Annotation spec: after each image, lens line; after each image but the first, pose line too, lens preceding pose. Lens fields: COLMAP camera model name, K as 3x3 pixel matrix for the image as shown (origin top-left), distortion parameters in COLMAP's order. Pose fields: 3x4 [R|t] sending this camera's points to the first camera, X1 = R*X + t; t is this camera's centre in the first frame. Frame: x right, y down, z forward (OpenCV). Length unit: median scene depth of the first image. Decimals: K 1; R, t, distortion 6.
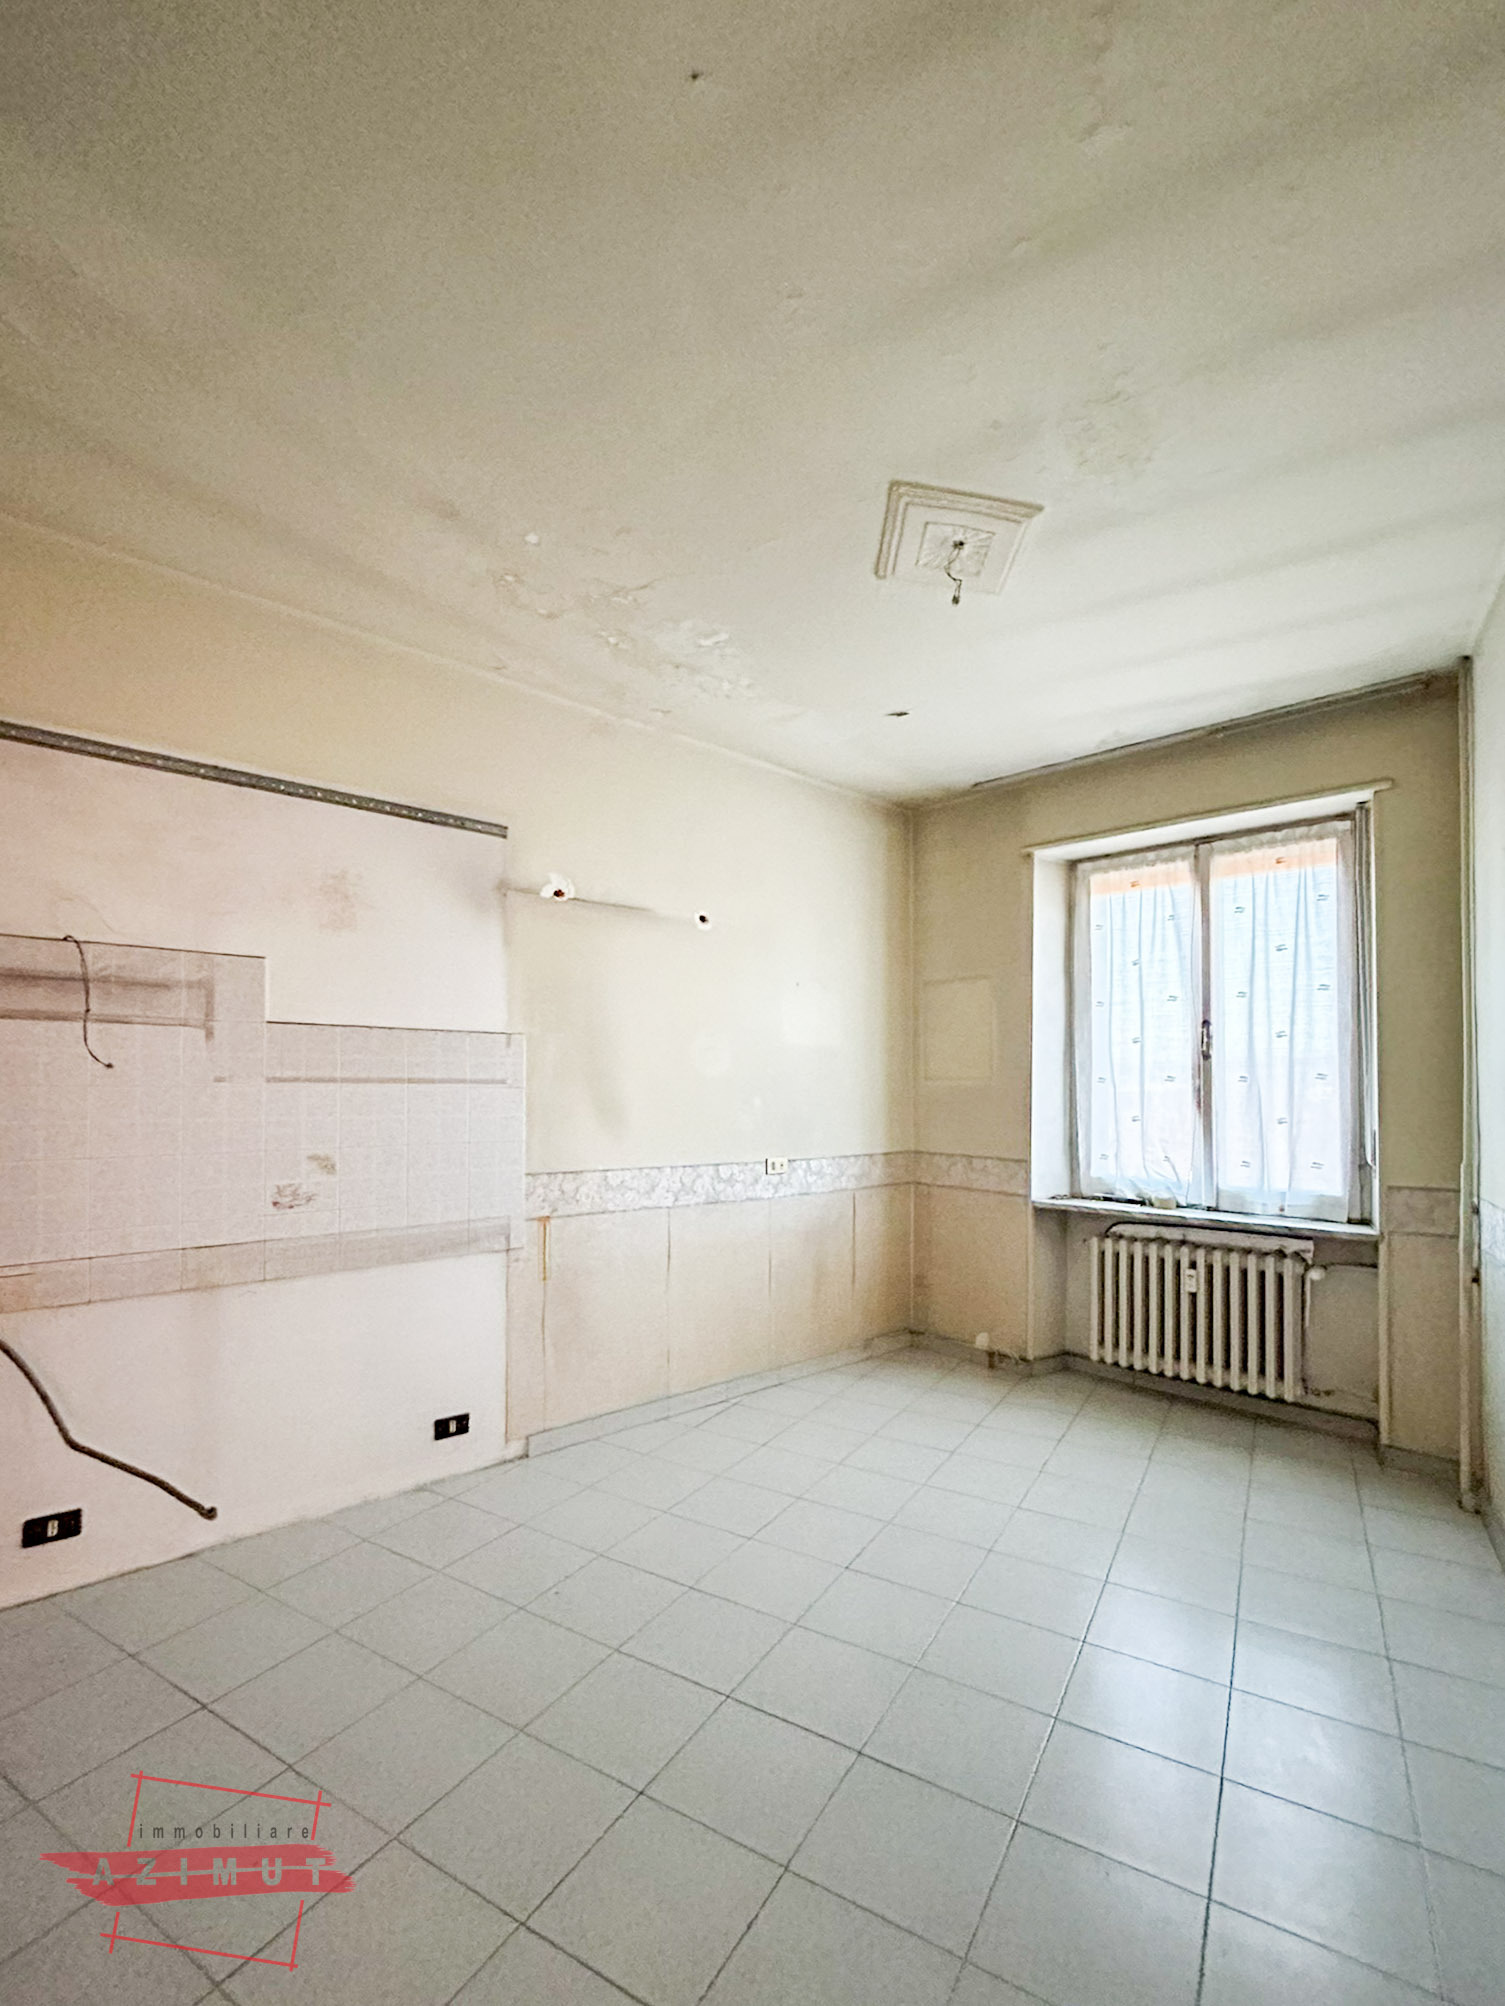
lens RADIAL K [[882.7, 0, 759.2], [0, 882.7, 1084.9], [0, 0, 1]] dist [-0.000247, -0.000059]
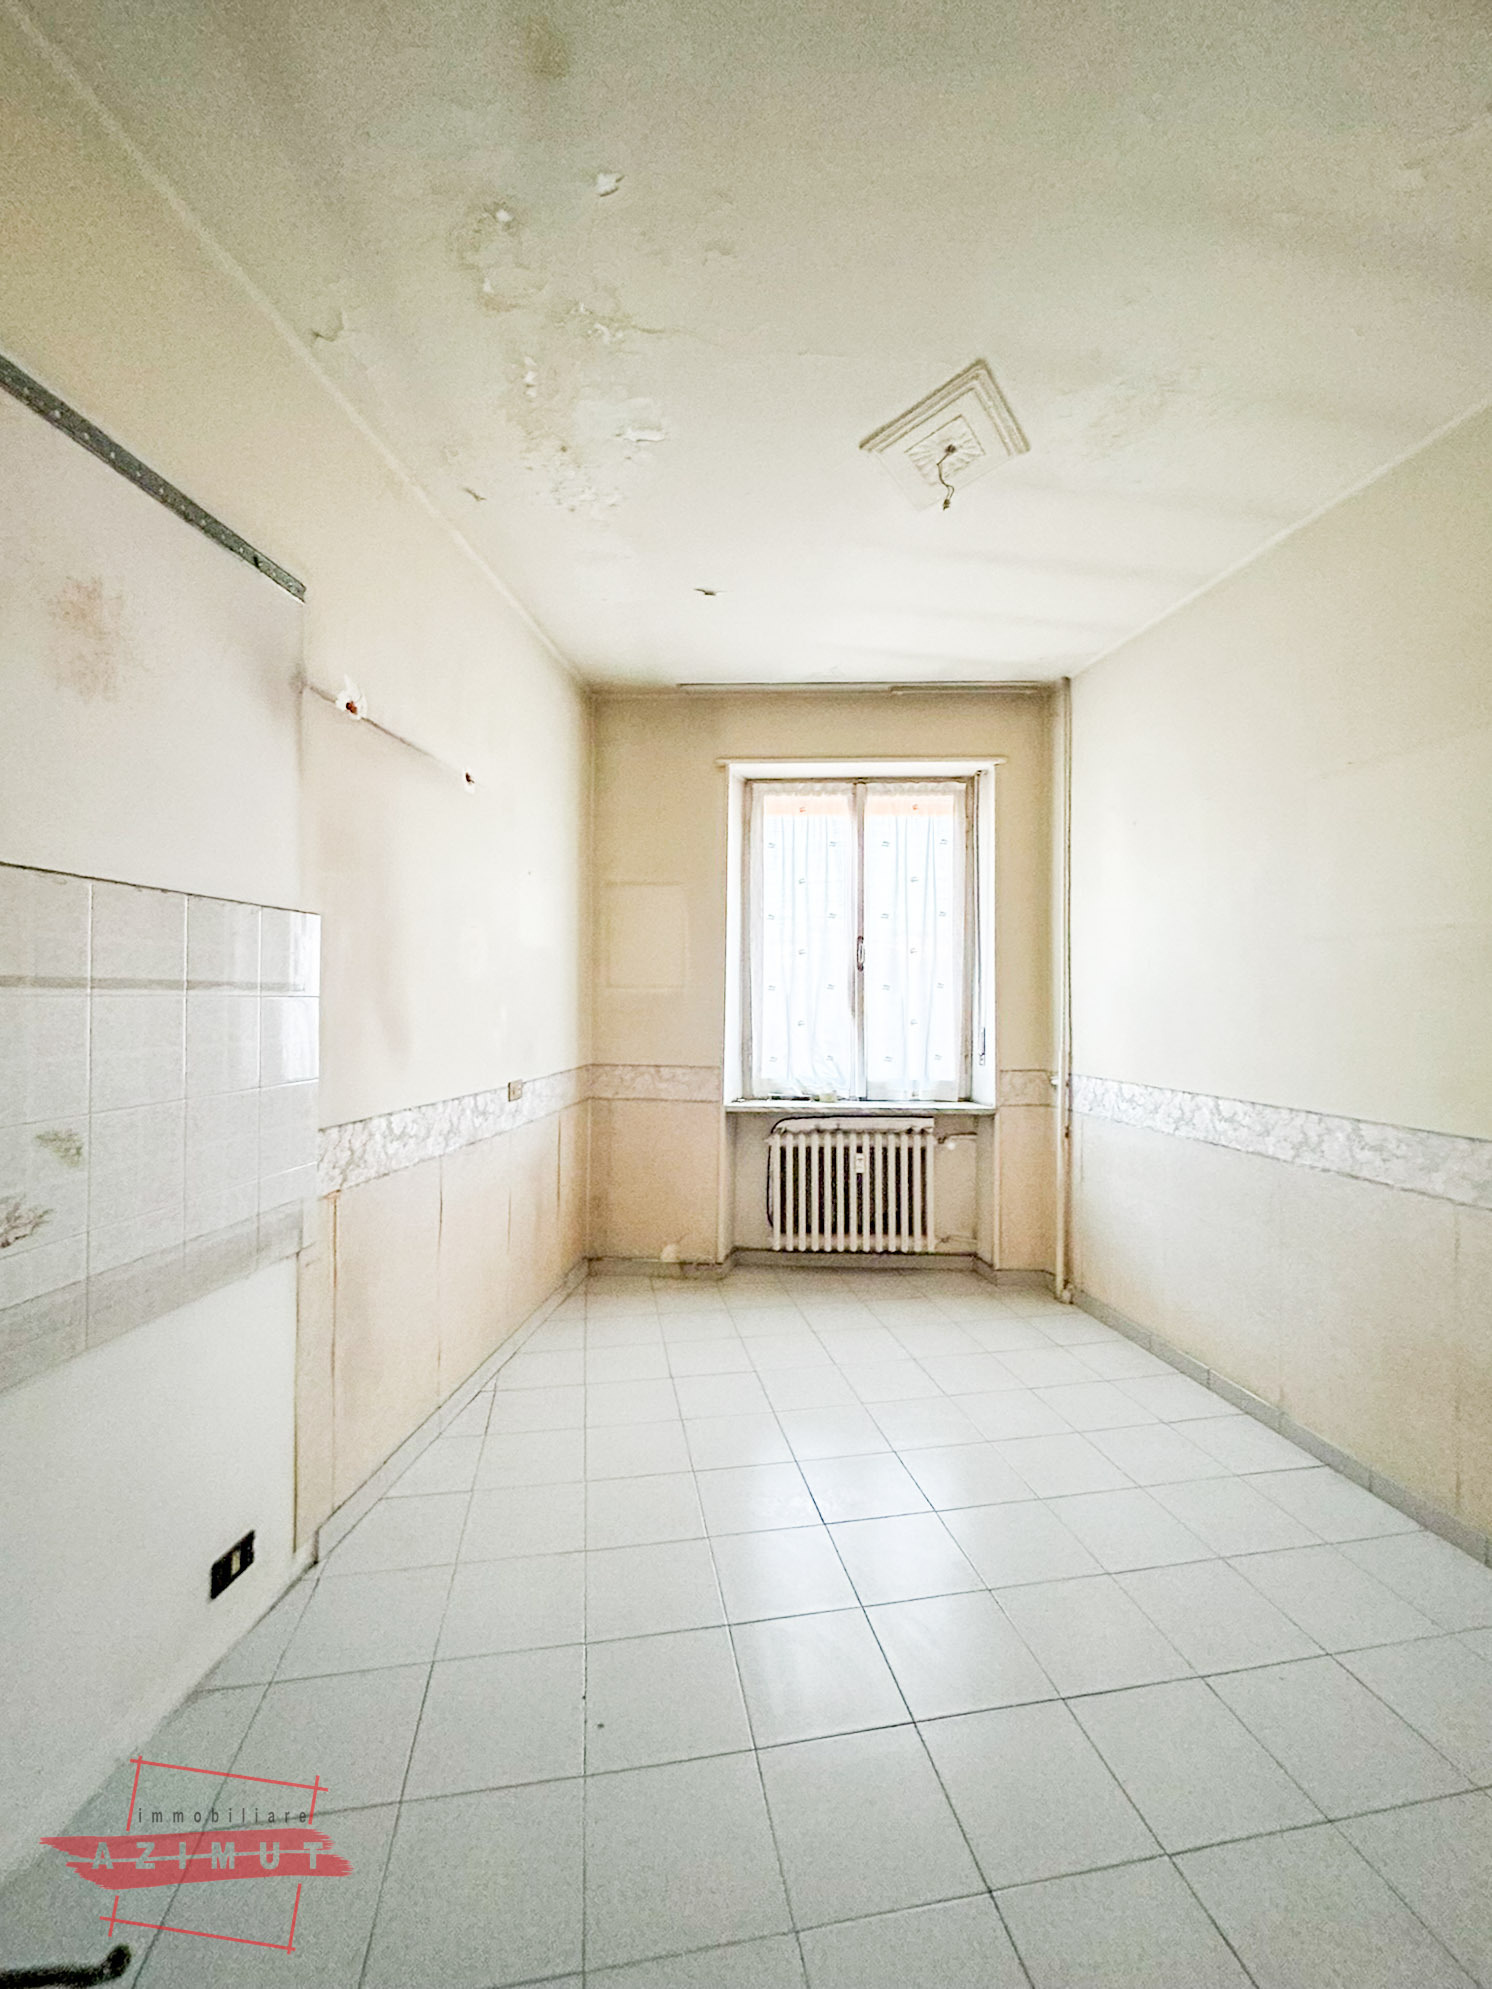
lens RADIAL K [[863.9, 0, 746.0], [0, 863.9, 994.5], [0, 0, 1]] dist [0.000732, 0.000234]
pose [[0.755661, -0.001773, 0.654960, -0.354050], [0.000100, 0.999997, 0.002592, -0.000013], [-0.654962, -0.001894, 0.755659, 0.249473]]
